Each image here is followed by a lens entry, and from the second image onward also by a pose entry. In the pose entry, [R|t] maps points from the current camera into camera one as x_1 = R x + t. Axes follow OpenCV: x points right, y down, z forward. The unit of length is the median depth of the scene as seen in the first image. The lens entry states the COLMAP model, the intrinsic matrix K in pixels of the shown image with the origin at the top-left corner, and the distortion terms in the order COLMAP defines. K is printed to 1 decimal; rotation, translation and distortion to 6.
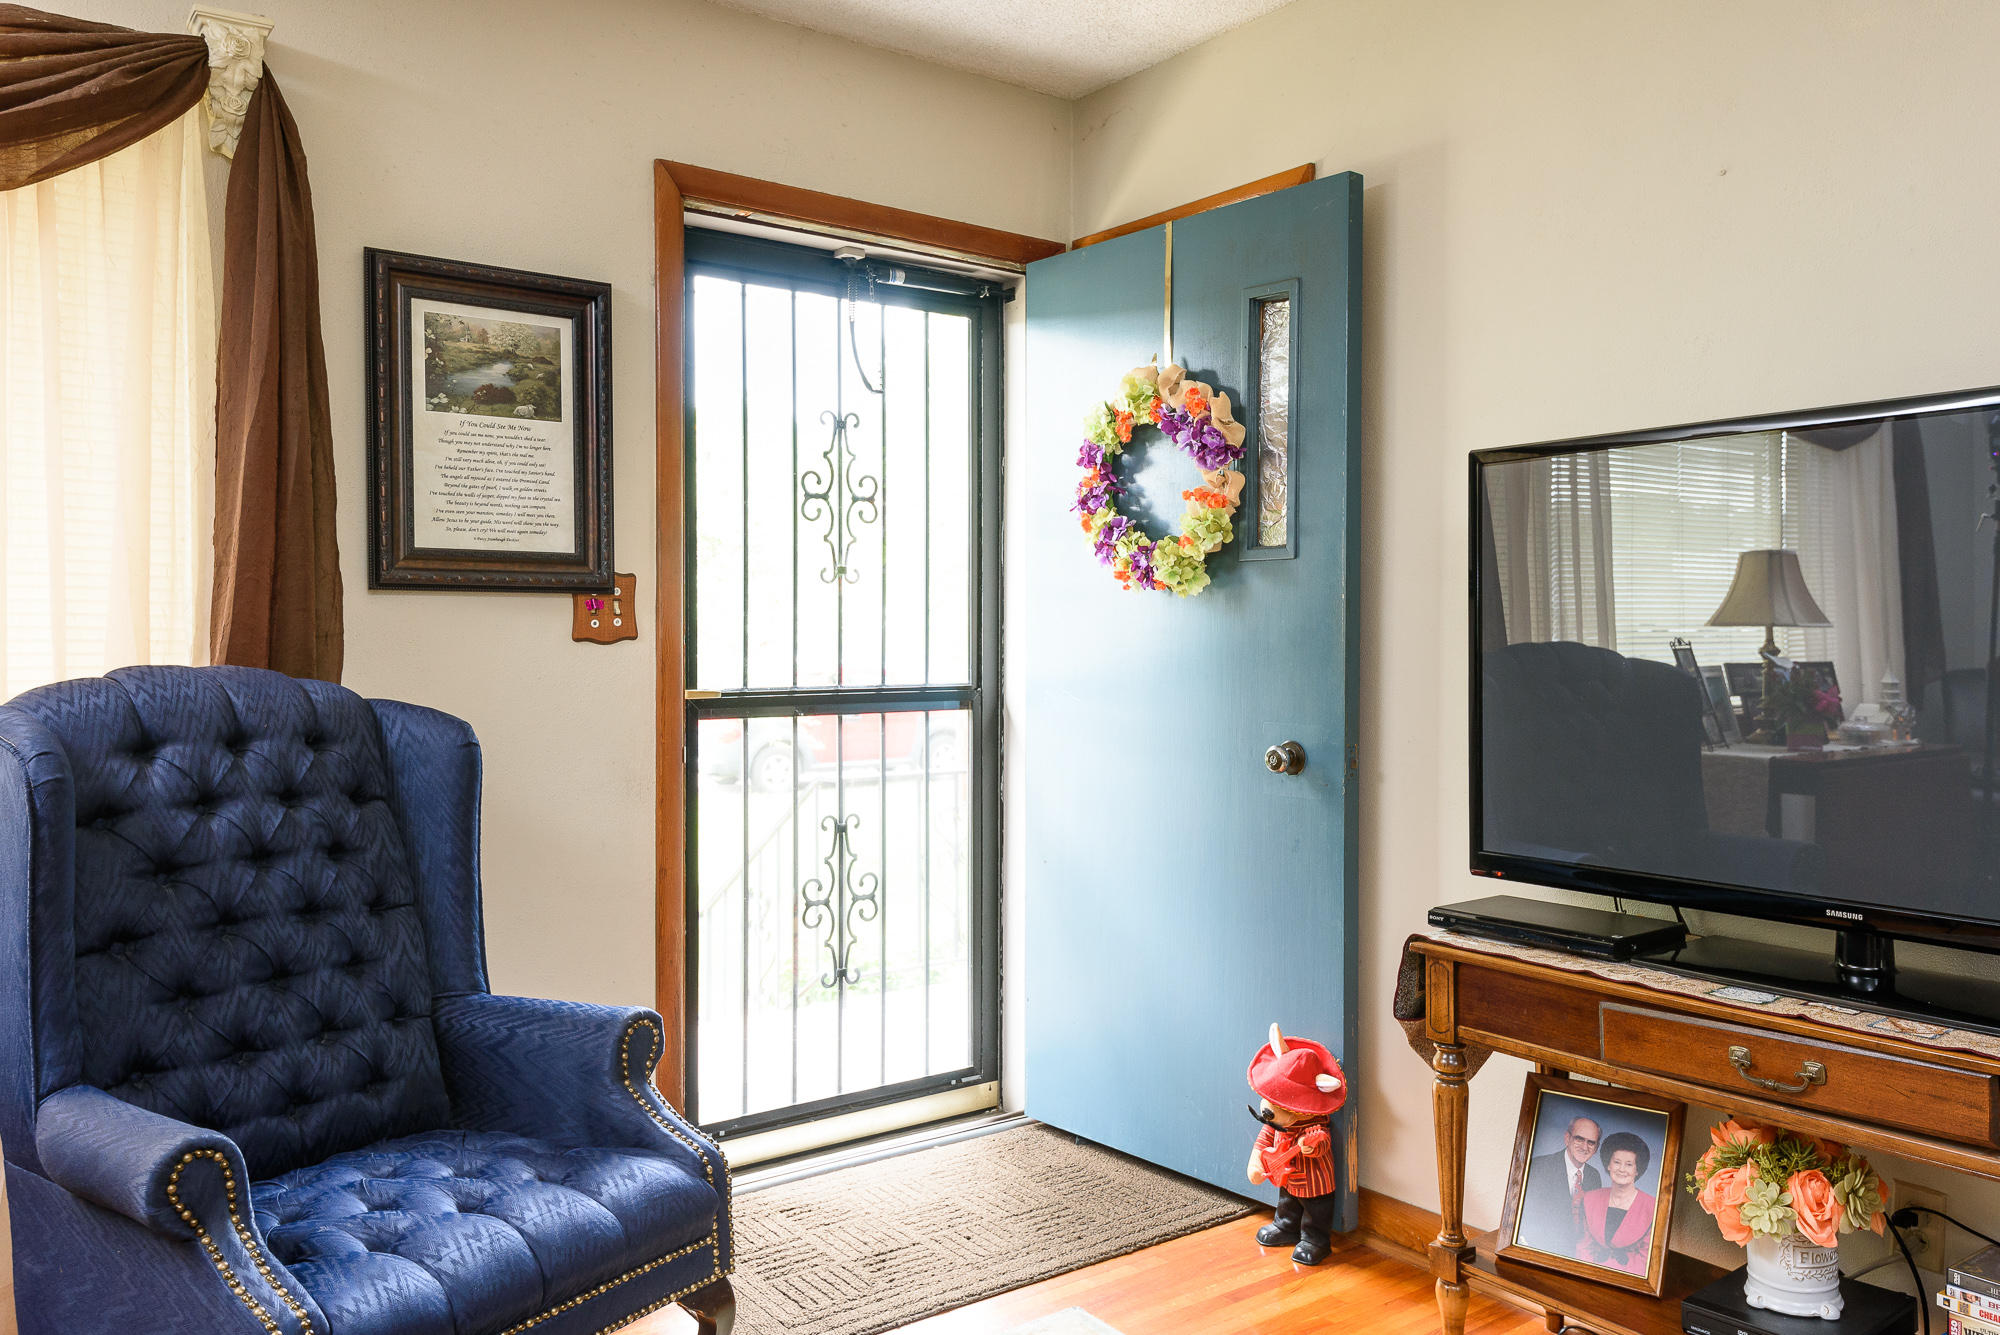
lens RADIAL K [[1485.8, 0, 1000.5], [0, 1485.8, 656.7], [0, 0, 1]] dist [0.021849, -0.017260]
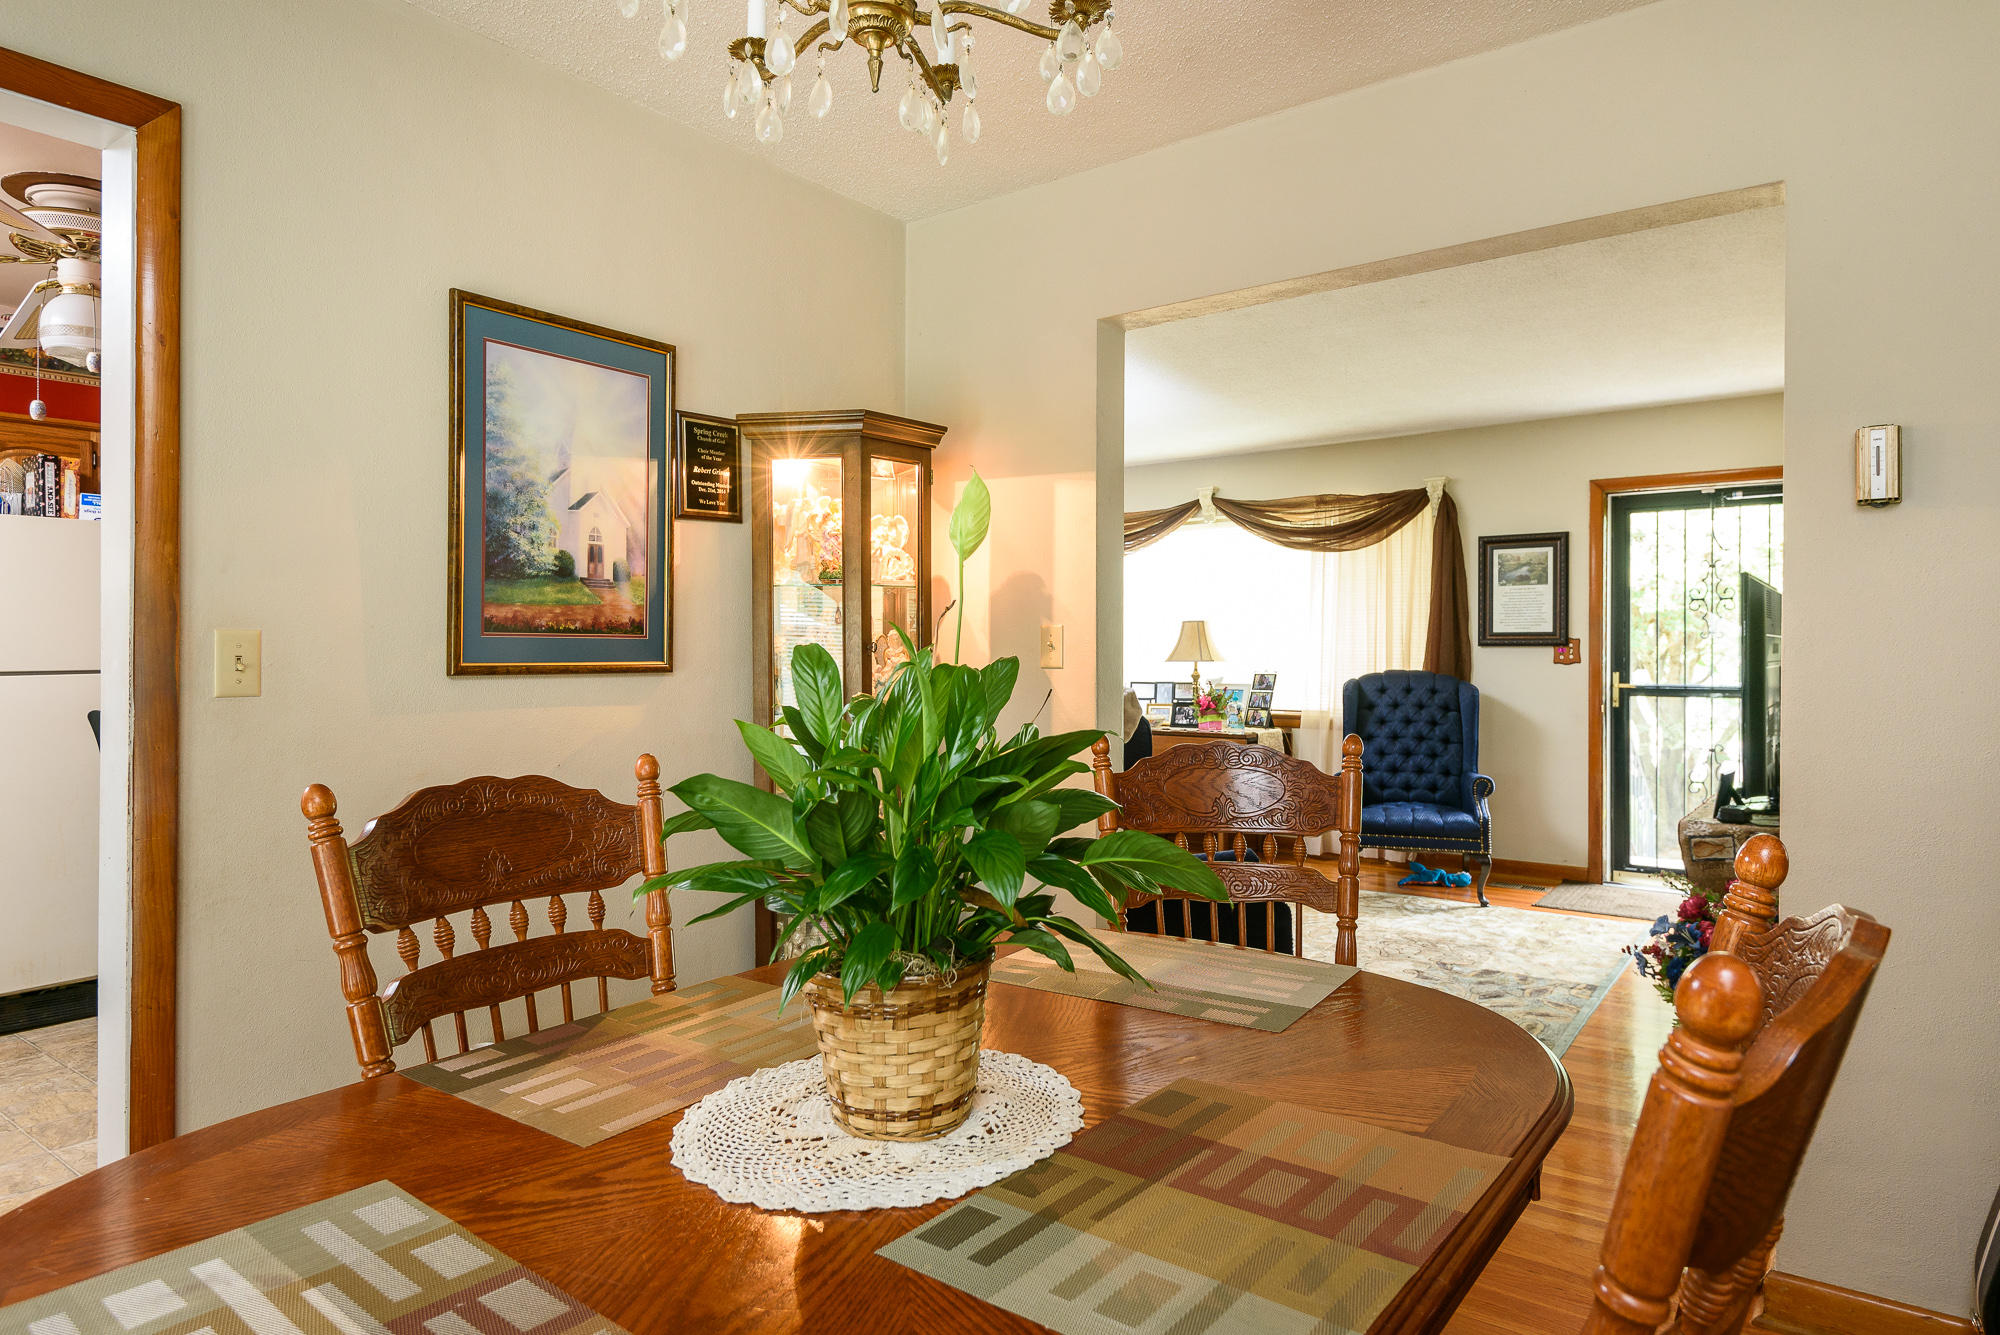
lens RADIAL K [[1214.8, 0, 997.4], [0, 1214.8, 663.9], [0, 0, 1]] dist [0.004421, 0.000486]
pose [[0.289848, 0.014263, -0.956967, 1.568306], [-0.012549, 0.999860, 0.011101, -0.022447], [0.956991, 0.008791, 0.289986, -0.632644]]
